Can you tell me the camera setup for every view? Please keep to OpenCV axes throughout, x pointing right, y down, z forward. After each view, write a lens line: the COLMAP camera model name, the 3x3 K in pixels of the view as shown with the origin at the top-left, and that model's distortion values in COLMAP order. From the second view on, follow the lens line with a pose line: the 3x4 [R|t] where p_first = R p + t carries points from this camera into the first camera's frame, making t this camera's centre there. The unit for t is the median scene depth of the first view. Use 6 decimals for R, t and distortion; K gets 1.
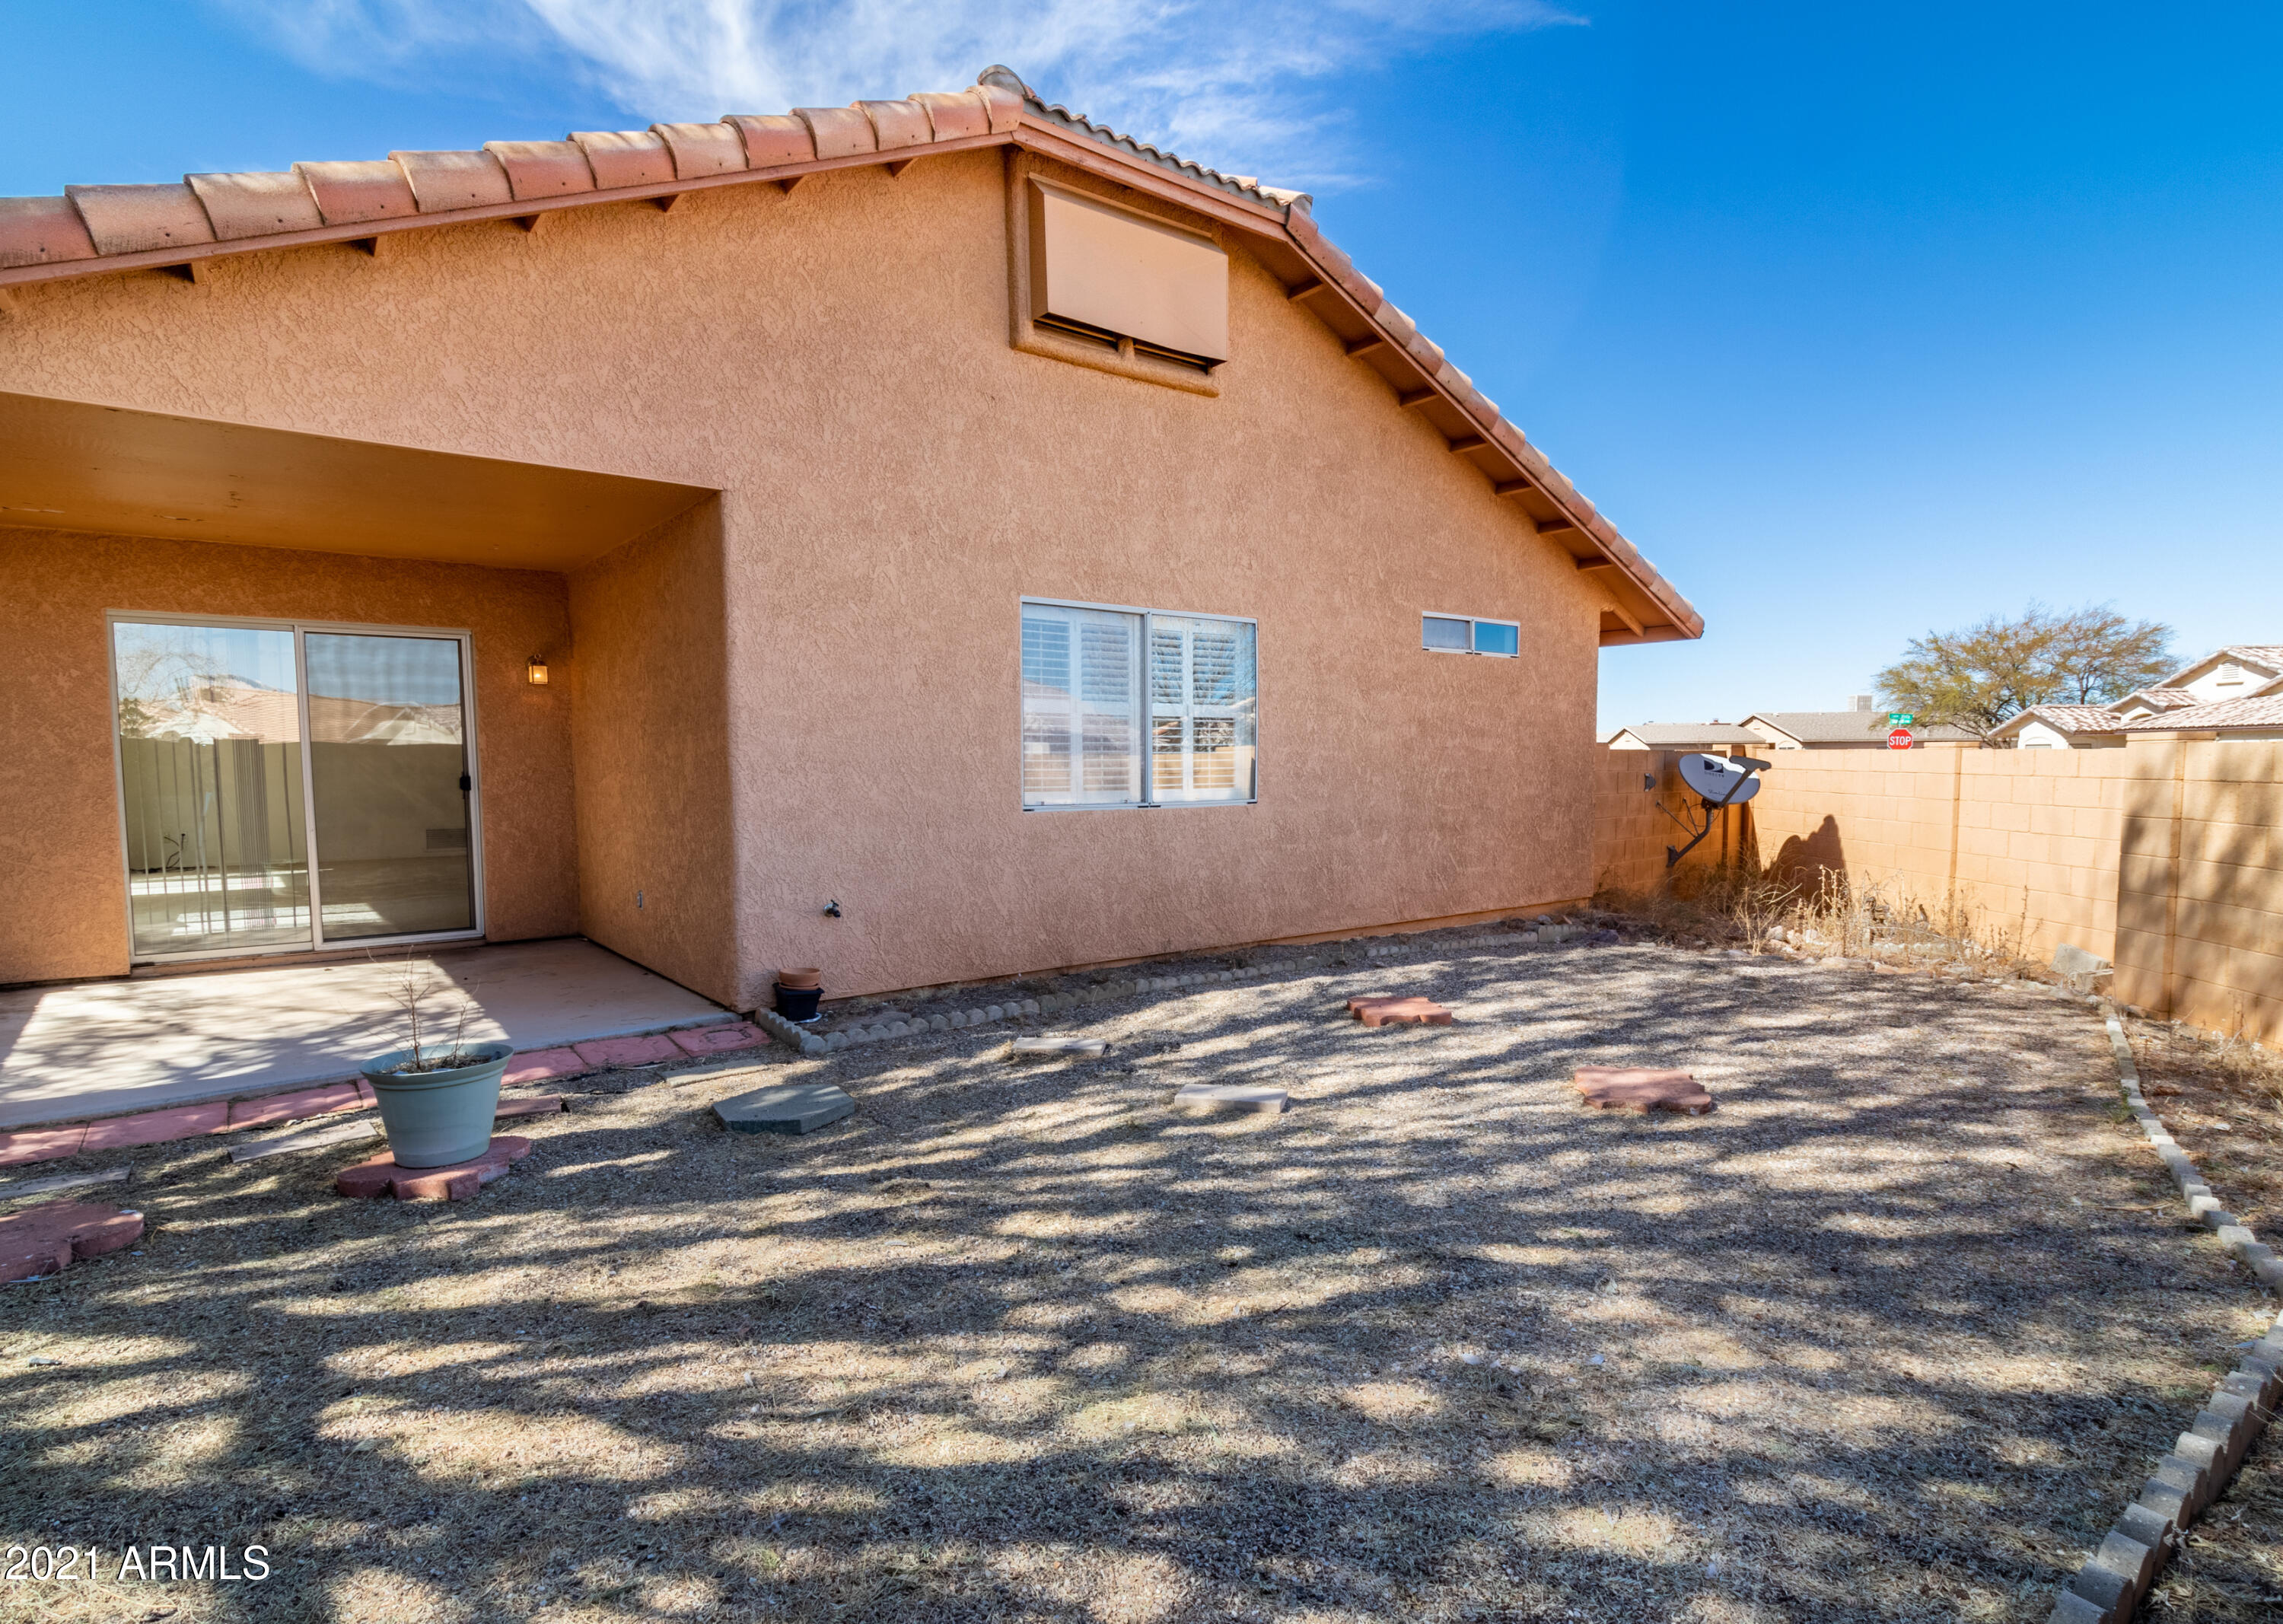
lens RADIAL K [[1145.7, 0, 1146.2], [0, 1145.7, 820.4], [0, 0, 1]] dist [-0.005002, 0.003654]
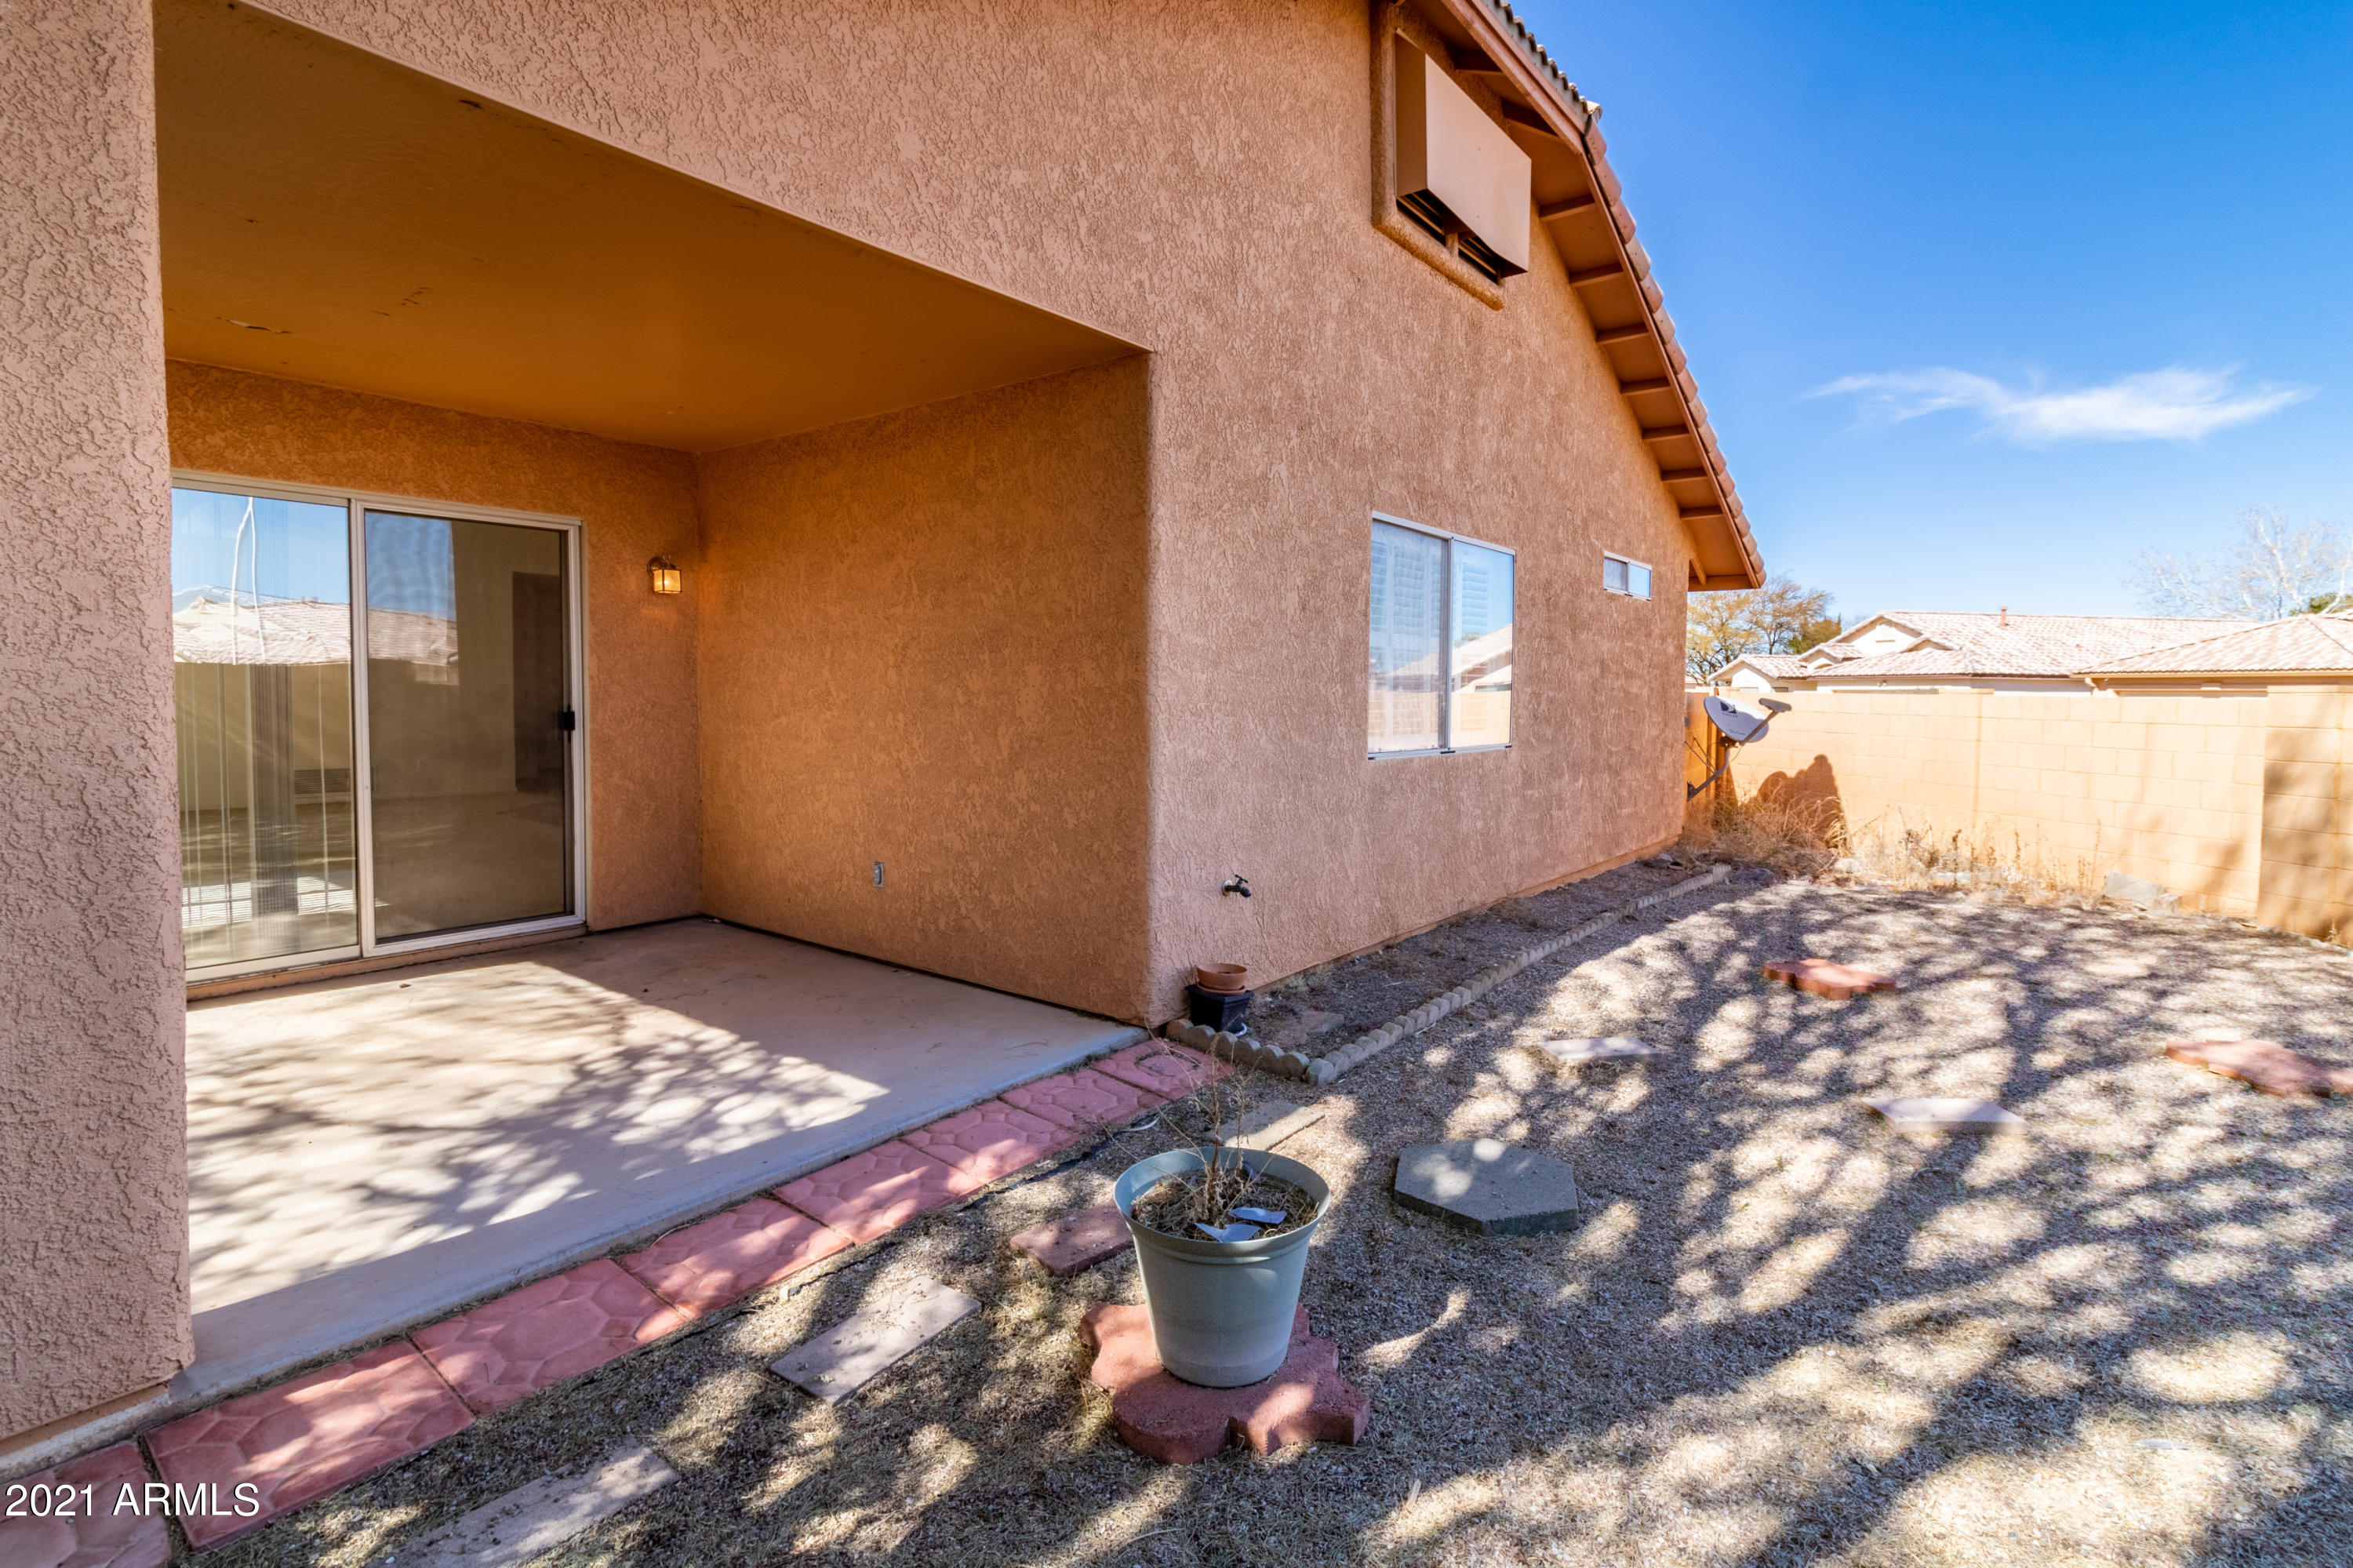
lens RADIAL K [[1081.7, 0, 1164.2], [0, 1081.7, 709.6], [0, 0, 1]] dist [0.009201, -0.000149]
pose [[0.971047, 0.009127, 0.238716, -0.511788], [-0.000725, 0.999378, -0.035261, -0.019611], [-0.238889, 0.034067, 0.970449, 0.281481]]
